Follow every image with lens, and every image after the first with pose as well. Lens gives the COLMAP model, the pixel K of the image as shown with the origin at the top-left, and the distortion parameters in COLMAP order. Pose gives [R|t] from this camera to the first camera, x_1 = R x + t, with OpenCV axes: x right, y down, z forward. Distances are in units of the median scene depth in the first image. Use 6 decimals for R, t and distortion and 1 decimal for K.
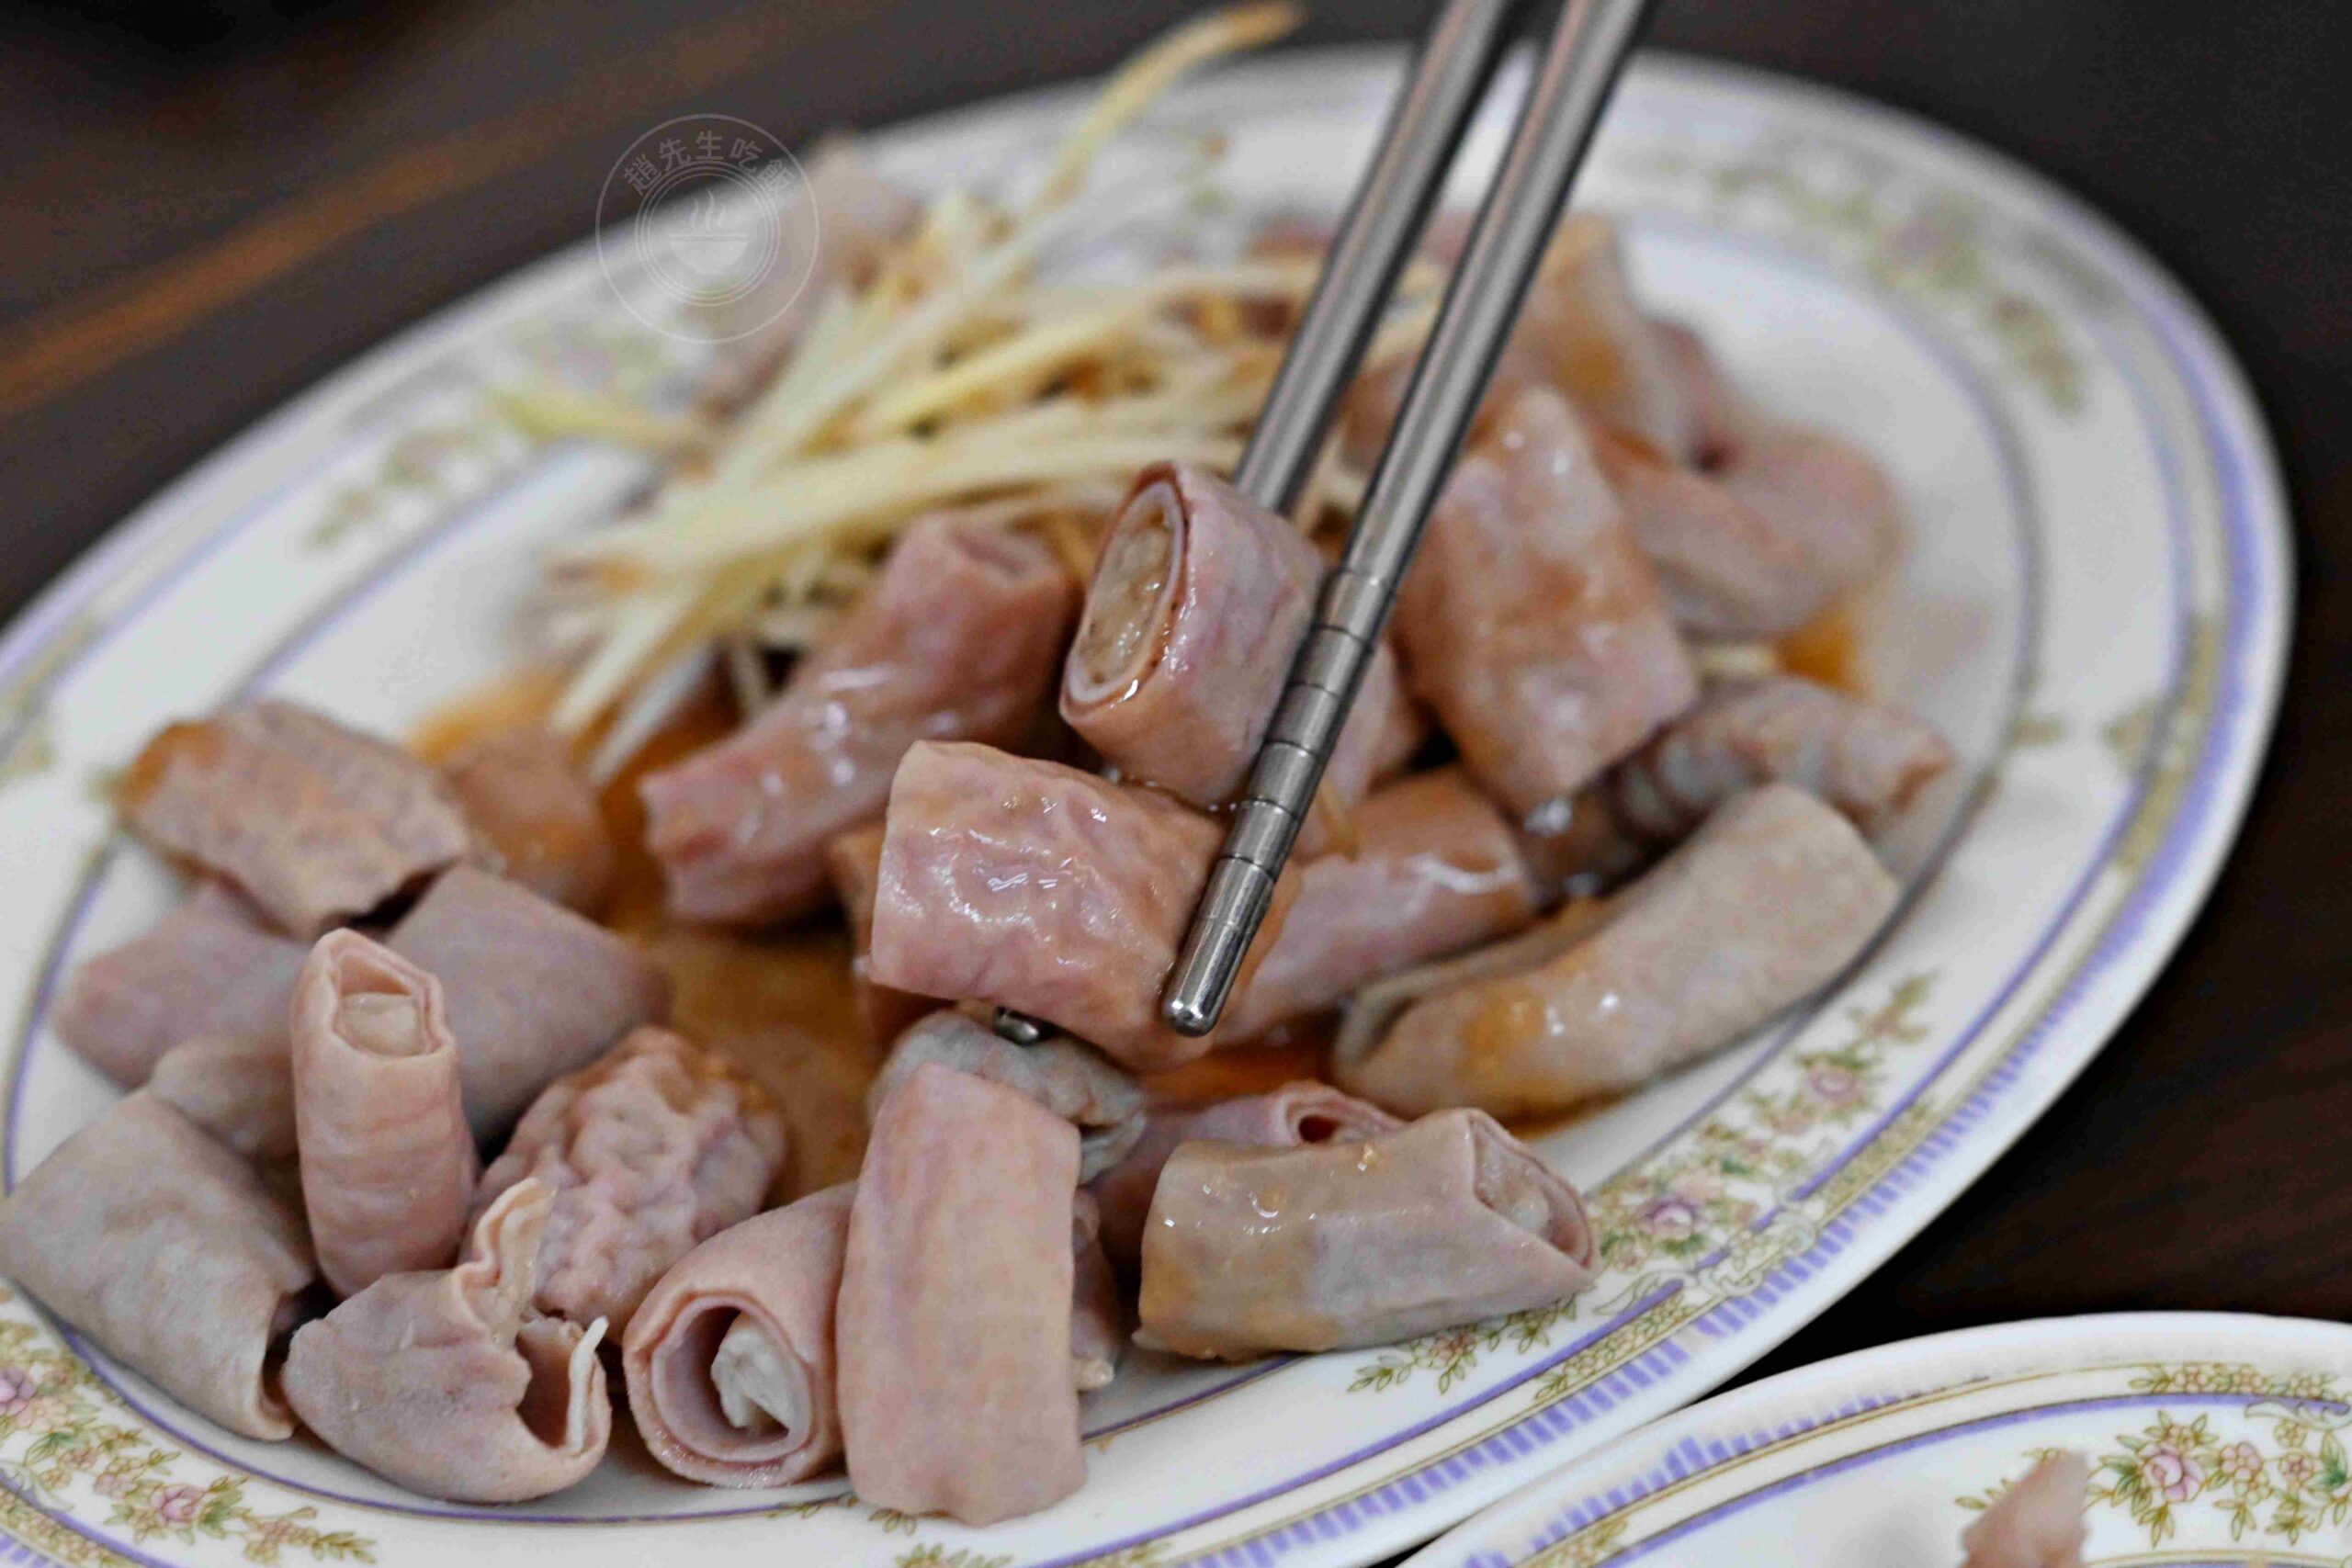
lens RADIAL K [[5098.2, 0, 1173.8], [0, 5098.2, 784.3], [0, 0, 1]] dist [-0.013443, 0.025909]
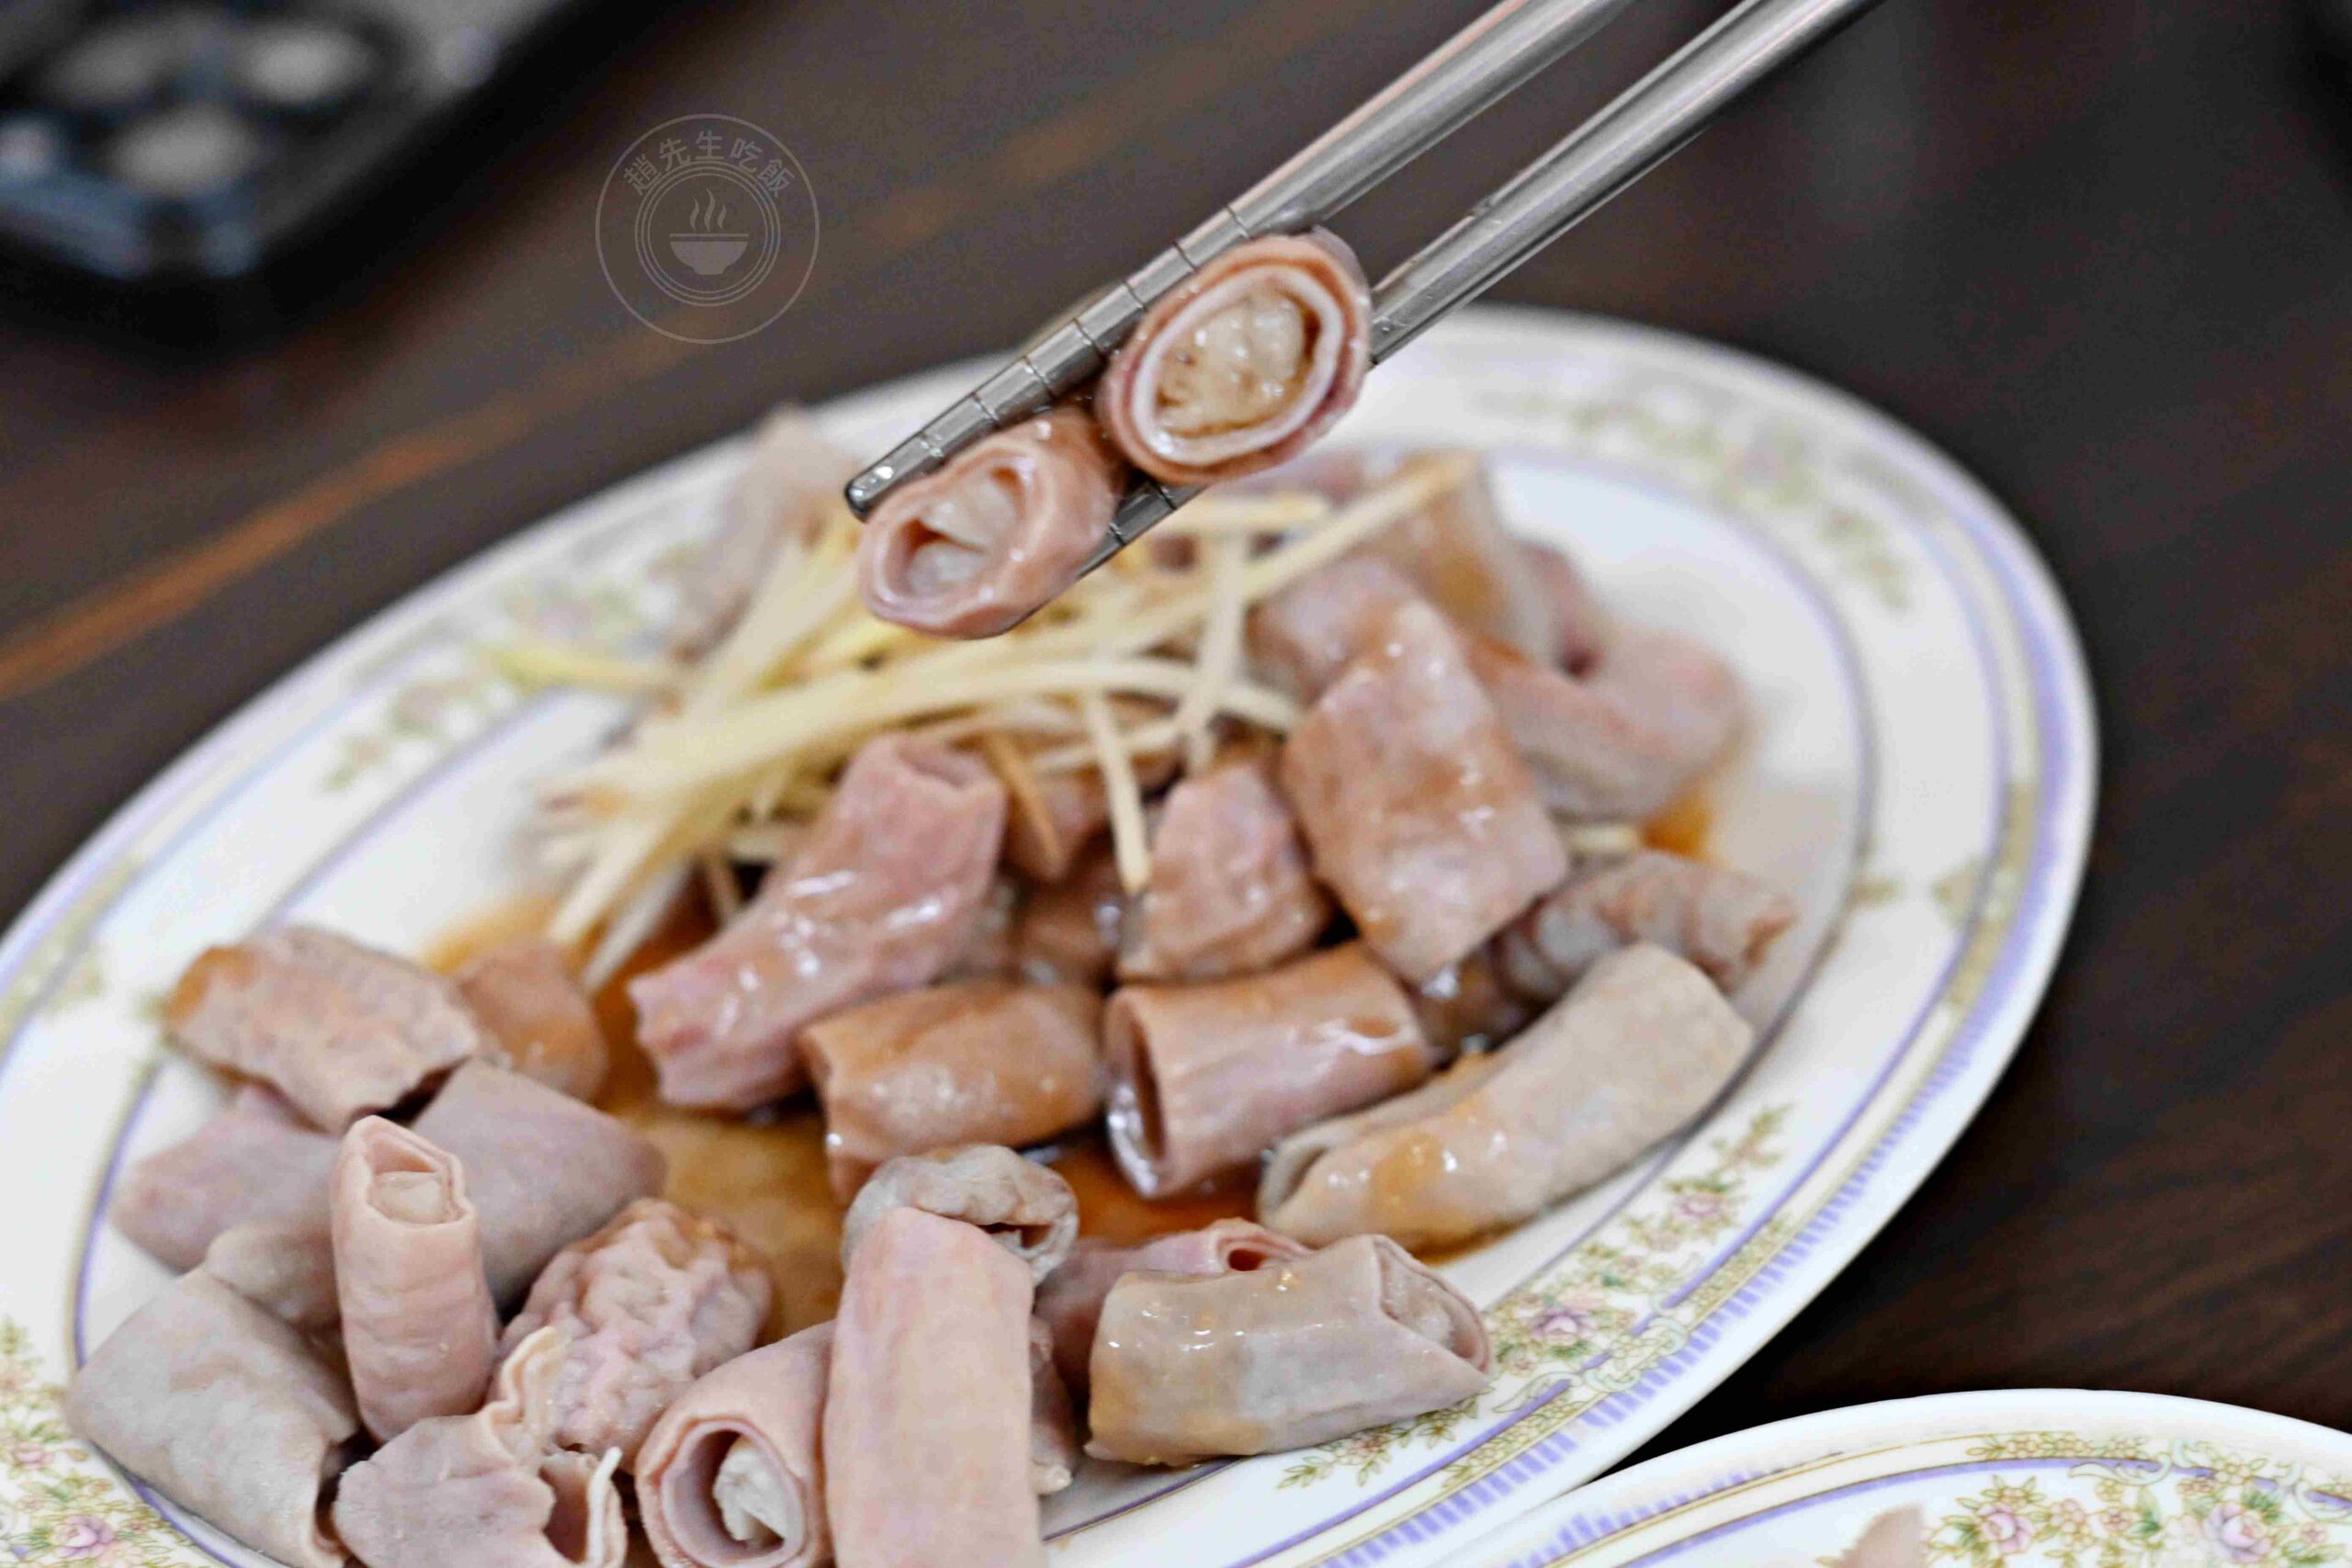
lens RADIAL K [[5098.2, 0, 1173.8], [0, 5098.2, 784.3], [0, 0, 1]] dist [-0.013443, 0.025909]
pose [[0.999188, -0.039017, 0.010096, 0.005723], [0.039516, 0.997699, -0.055097, 0.024123], [-0.007923, 0.055451, 0.998430, -0.133254]]
